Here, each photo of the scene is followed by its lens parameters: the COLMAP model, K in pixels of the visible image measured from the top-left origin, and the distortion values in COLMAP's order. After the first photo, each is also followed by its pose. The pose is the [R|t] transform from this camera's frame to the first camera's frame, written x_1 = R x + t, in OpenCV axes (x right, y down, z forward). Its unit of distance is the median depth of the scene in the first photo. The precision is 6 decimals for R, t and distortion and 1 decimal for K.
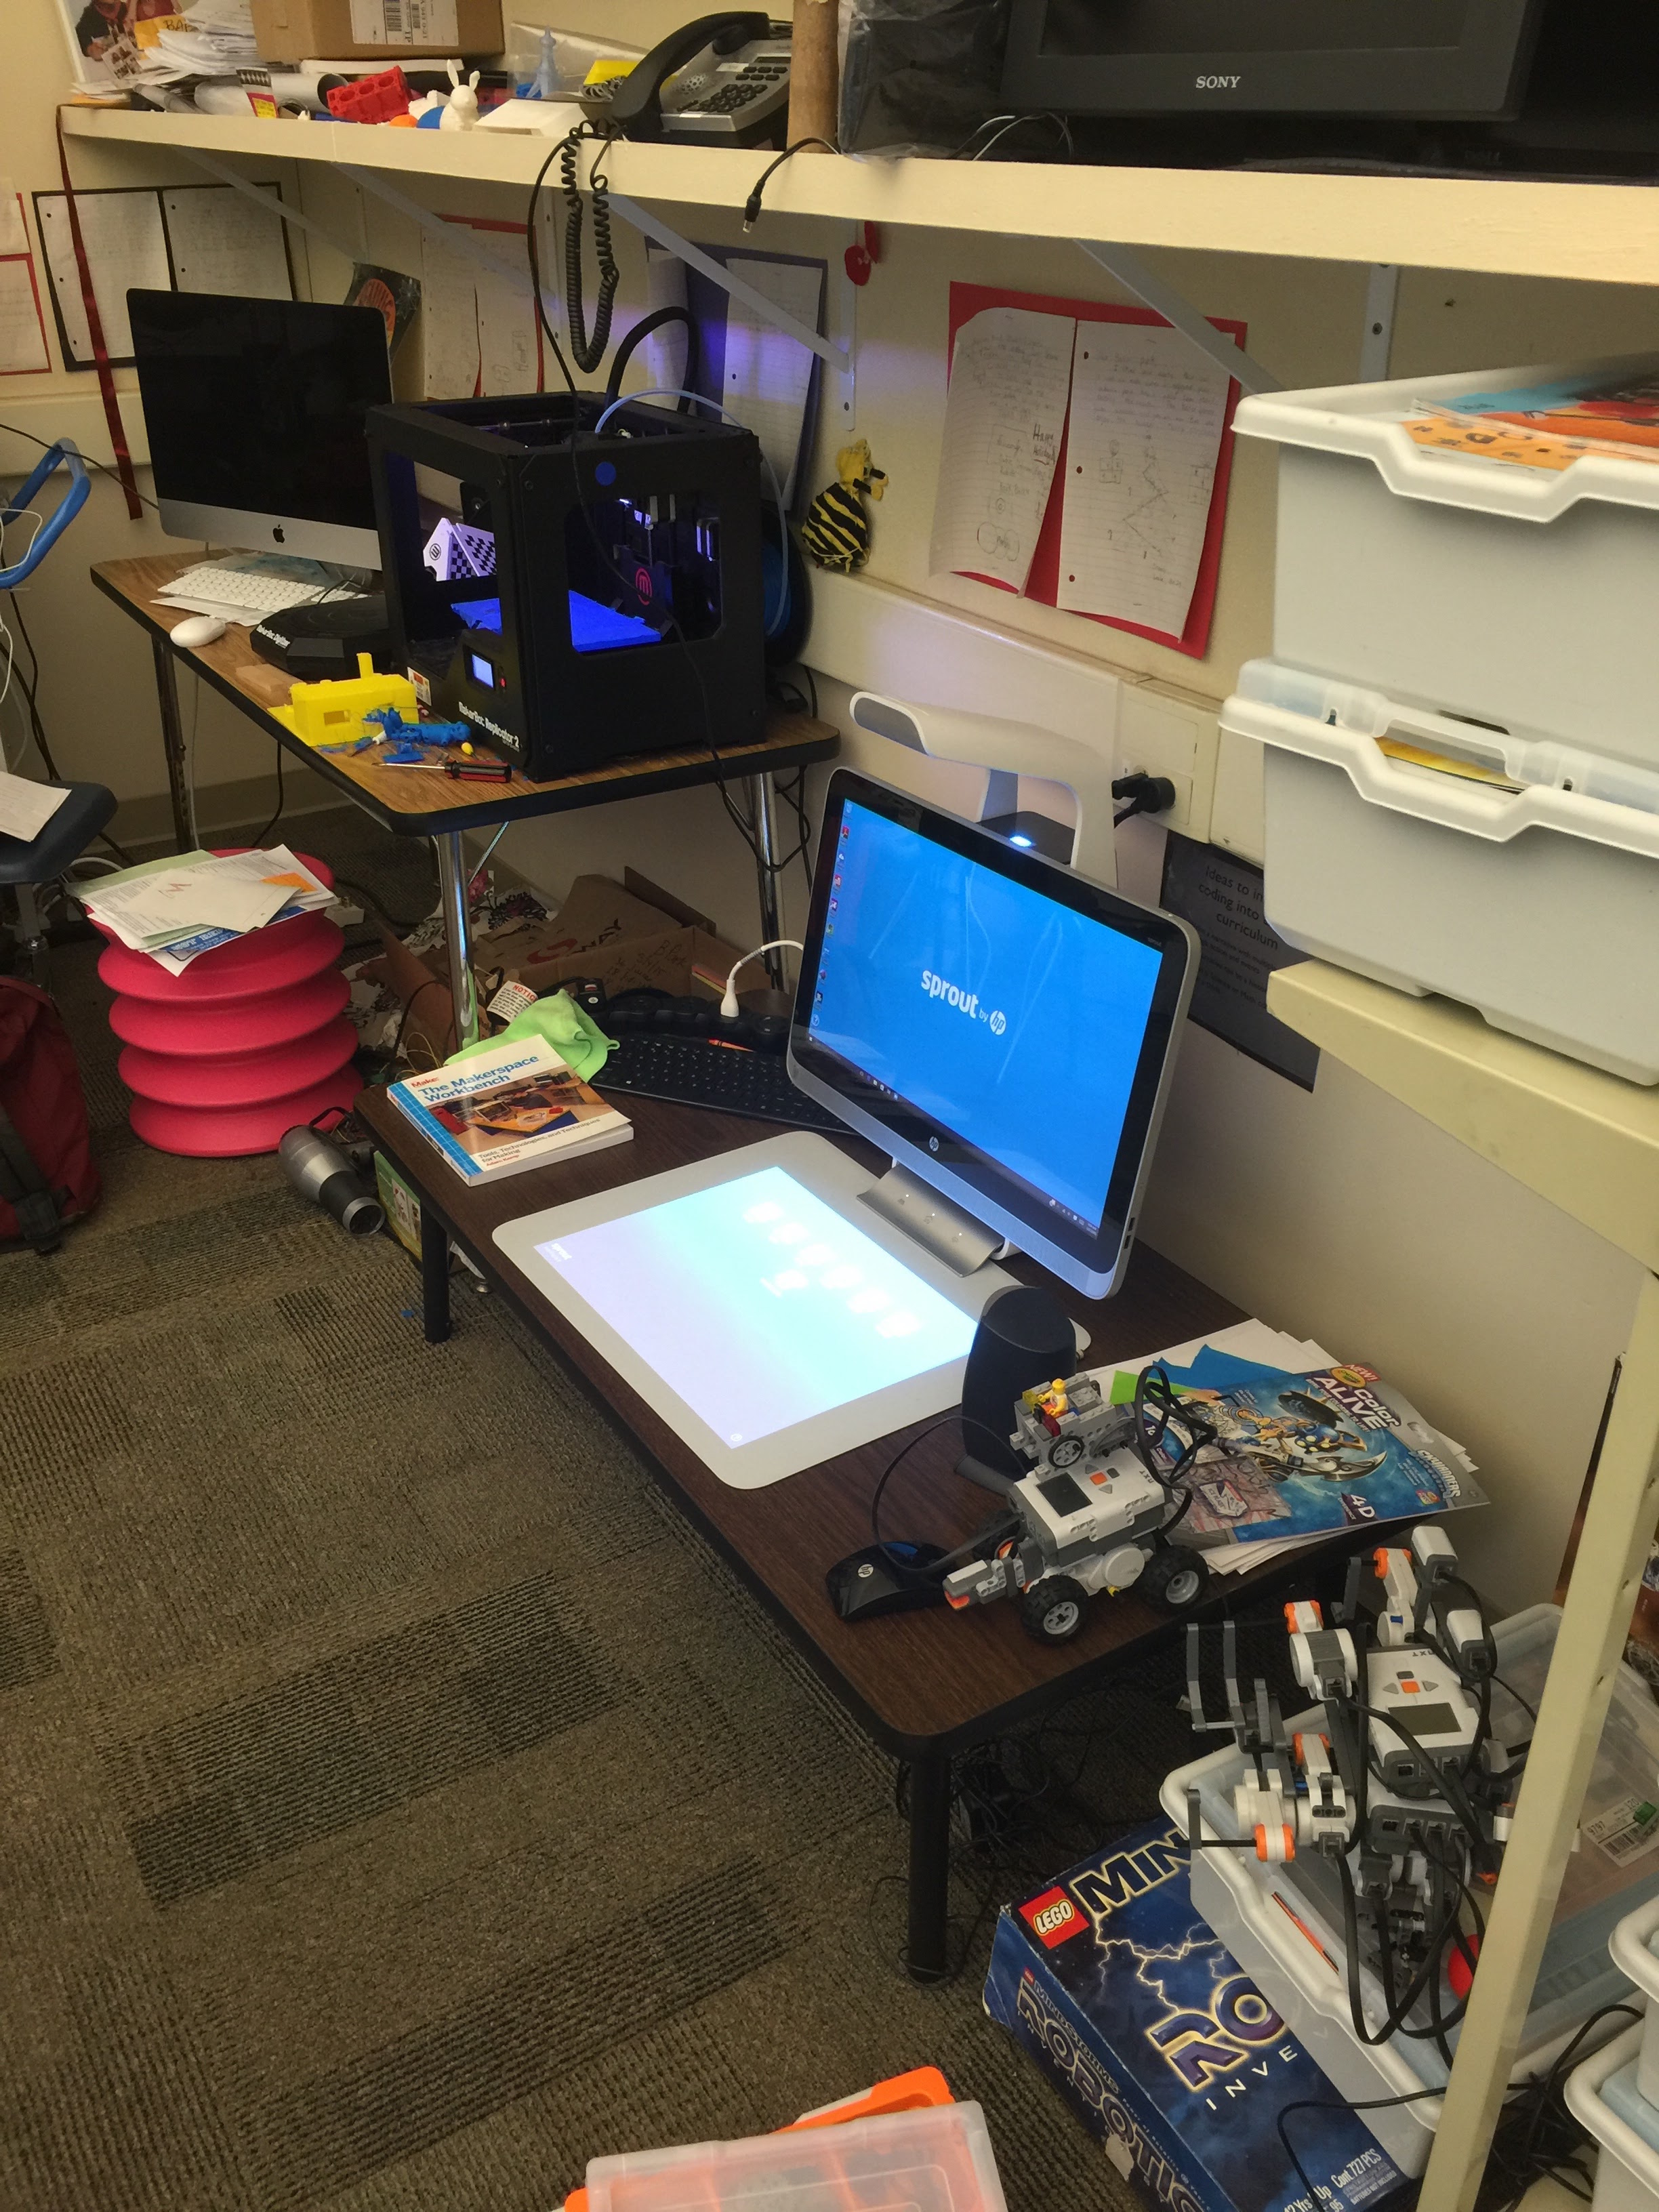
lens RADIAL K [[1930.3, 0, 834.2], [0, 1930.3, 1117.0], [0, 0, 1]] dist [0.059869, -0.078036]
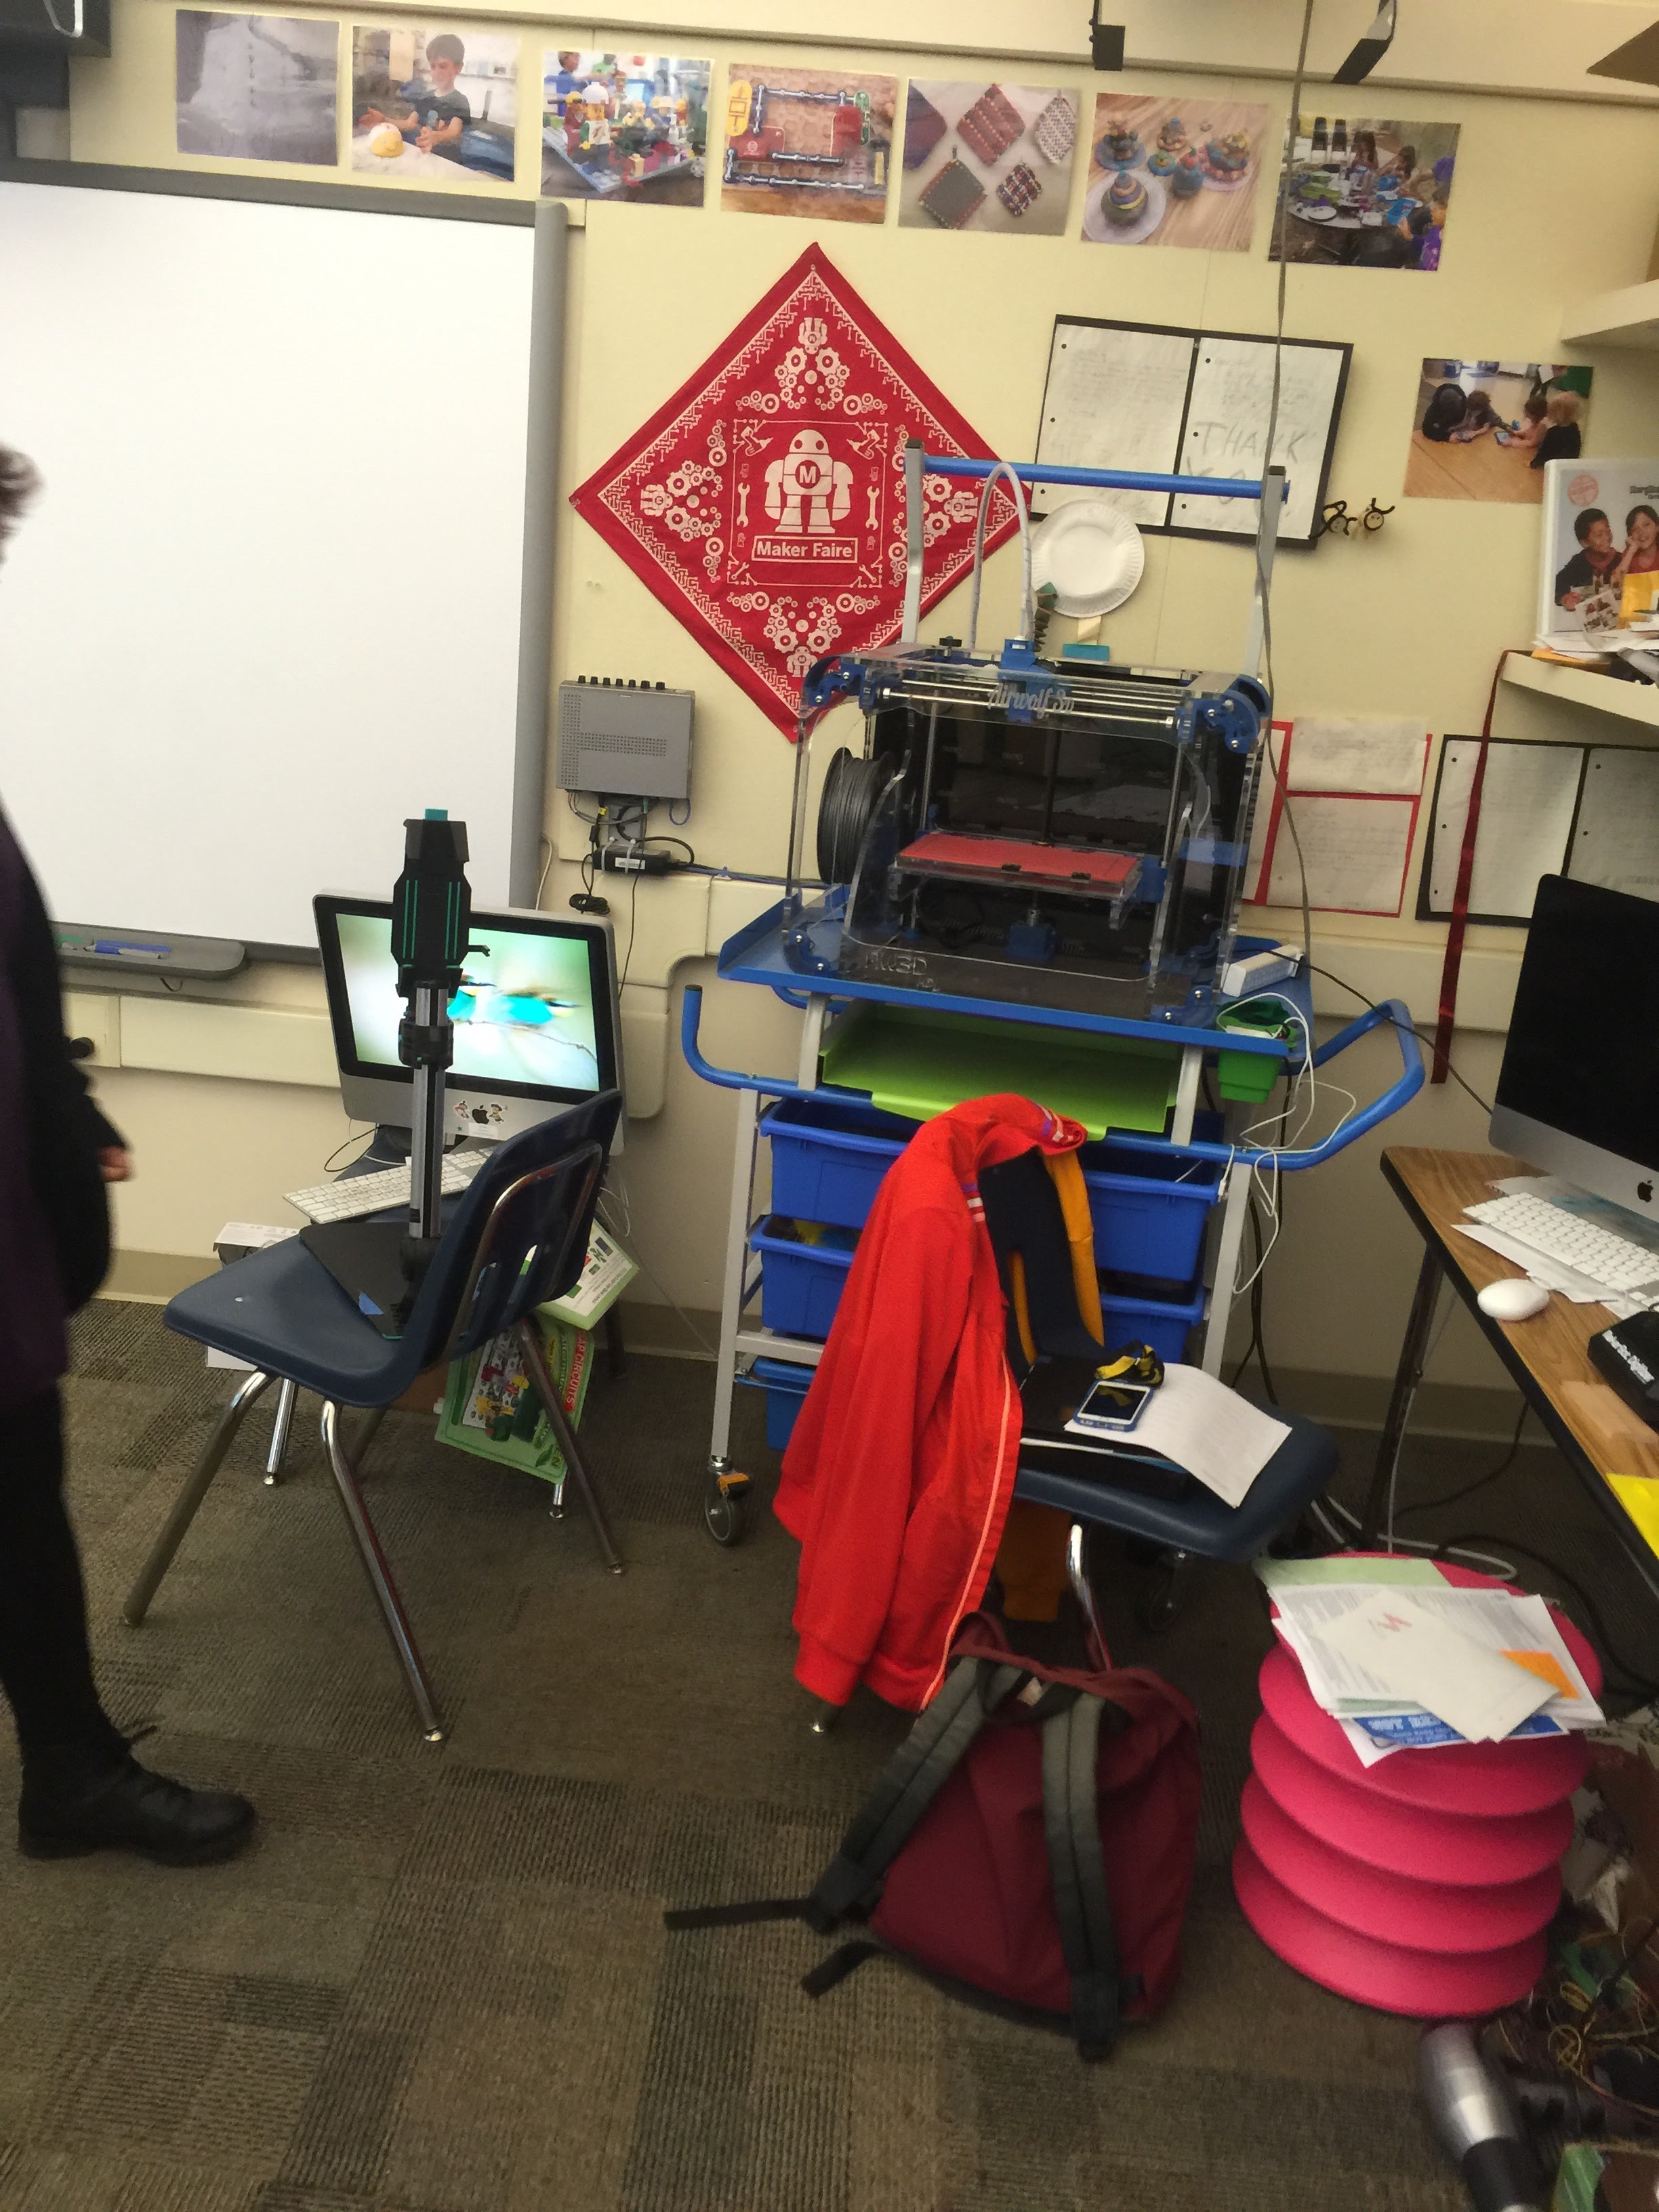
lens RADIAL K [[1930.3, 0, 816.9], [0, 1930.3, 1098.4], [0, 0, 1]] dist [0.059869, -0.078036]
pose [[0.813474, 0.230523, -0.533965, -0.155362], [-0.340272, 0.933205, -0.115509, -0.138361], [0.471672, 0.275657, 0.837579, 0.192202]]
